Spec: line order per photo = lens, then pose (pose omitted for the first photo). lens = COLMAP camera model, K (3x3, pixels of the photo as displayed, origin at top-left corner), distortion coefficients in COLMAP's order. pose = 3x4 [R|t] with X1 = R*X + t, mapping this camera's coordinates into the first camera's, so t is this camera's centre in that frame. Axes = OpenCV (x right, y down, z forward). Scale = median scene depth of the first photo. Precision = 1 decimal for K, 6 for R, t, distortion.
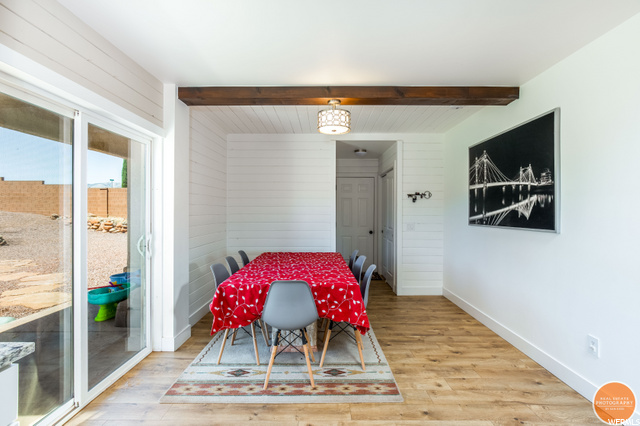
lens RADIAL K [[292.4, 0, 320.4], [0, 292.4, 210.1], [0, 0, 1]] dist [-0.011007, 0.000402]
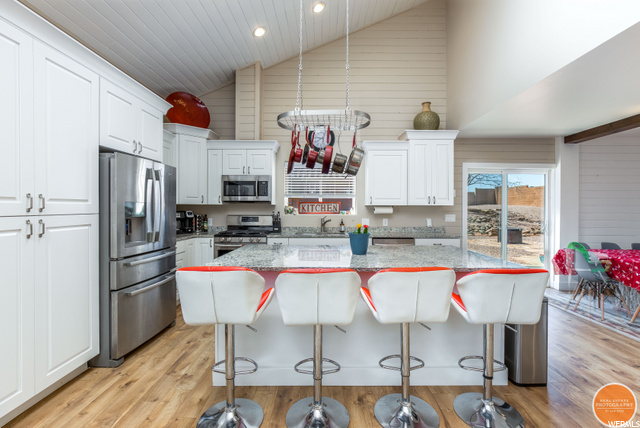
lens RADIAL K [[292.4, 0, 320.4], [0, 292.4, 211.1], [0, 0, 1]] dist [-0.011007, 0.000402]
pose [[0.000396, 0.005535, -0.999985, 1.504116], [0.002712, 0.999981, 0.005536, -0.002499], [0.999996, -0.002714, 0.000381, -0.527813]]
